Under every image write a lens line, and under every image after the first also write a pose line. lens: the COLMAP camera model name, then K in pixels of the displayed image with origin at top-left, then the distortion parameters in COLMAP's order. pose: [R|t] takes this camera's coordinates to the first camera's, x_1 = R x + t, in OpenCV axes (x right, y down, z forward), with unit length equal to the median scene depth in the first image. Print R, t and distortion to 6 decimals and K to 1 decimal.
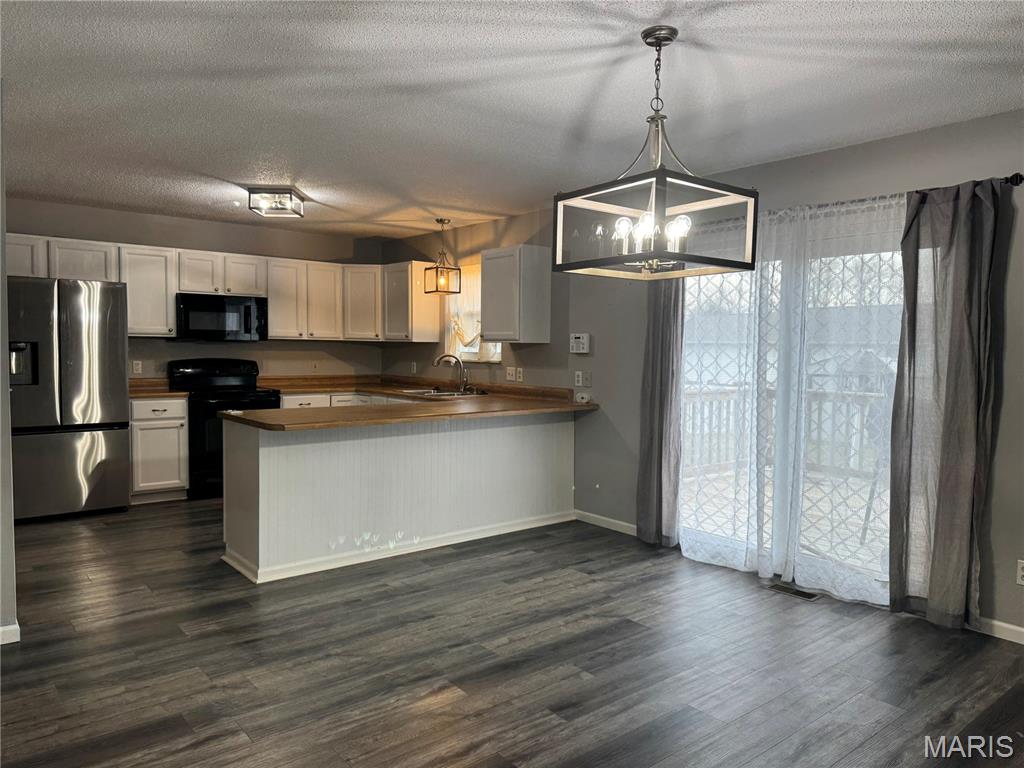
lens RADIAL K [[708.5, 0, 518.2], [0, 708.5, 381.5], [0, 0, 1]] dist [0.121068, -0.194040]
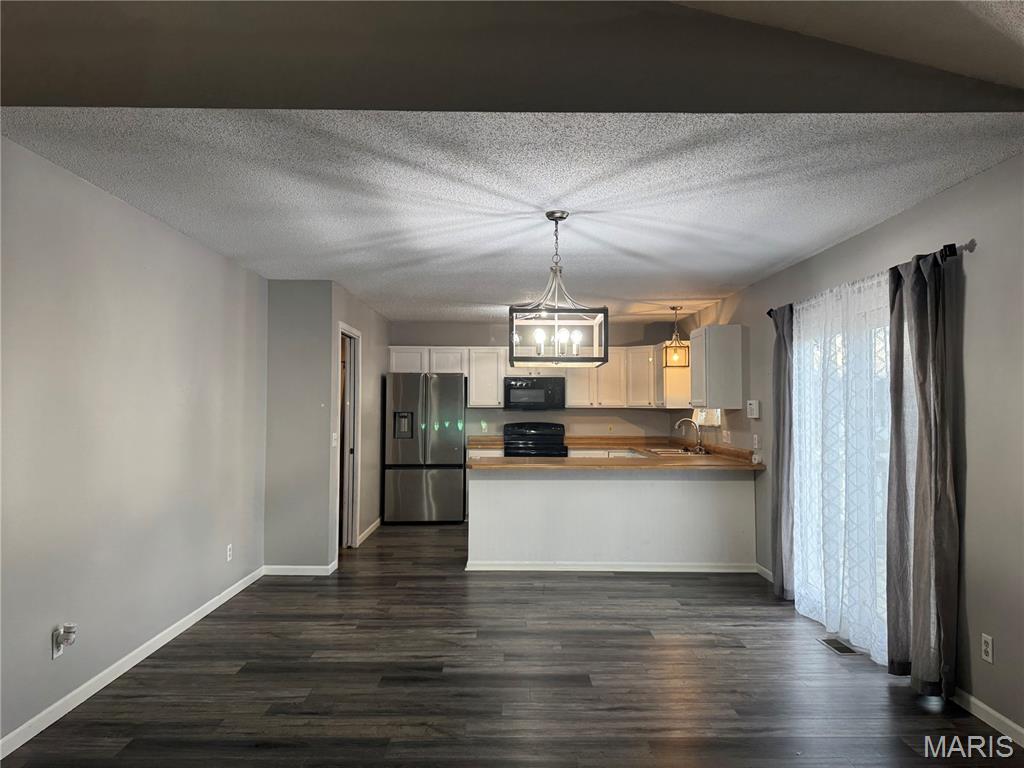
lens RADIAL K [[708.5, 0, 518.2], [0, 708.5, 381.5], [0, 0, 1]] dist [0.121068, -0.194040]
pose [[0.781096, -0.033175, -0.623529, 0.433185], [-0.022606, 0.996431, -0.081334, 0.001544], [0.624001, 0.077625, 0.777558, -0.087139]]
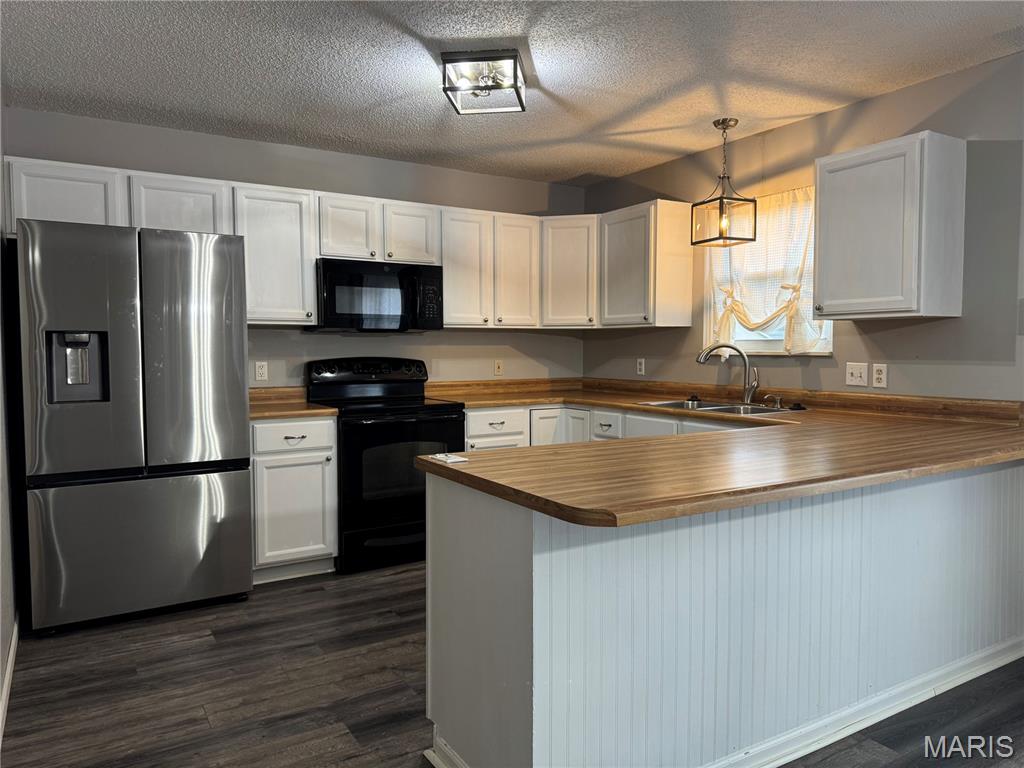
lens RADIAL K [[708.5, 0, 518.2], [0, 708.5, 381.5], [0, 0, 1]] dist [0.121068, -0.194040]
pose [[0.989909, -0.009932, -0.141353, -0.197227], [0.009573, 0.999949, -0.003221, -0.005449], [0.141378, 0.001836, 0.989954, 0.372350]]
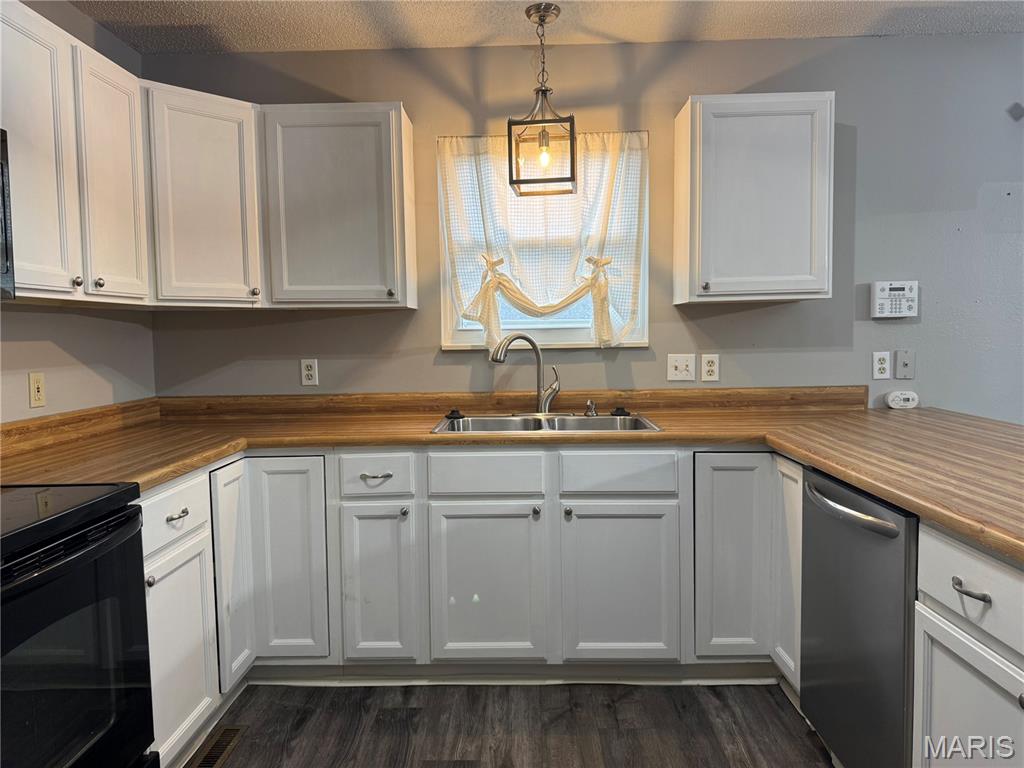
lens RADIAL K [[708.5, 0, 518.2], [0, 708.5, 381.5], [0, 0, 1]] dist [0.121068, -0.194040]
pose [[0.655956, -0.073891, 0.751174, -0.452575], [0.063735, 0.997065, 0.042422, -0.028782], [-0.752103, 0.020050, 0.658740, 0.743573]]
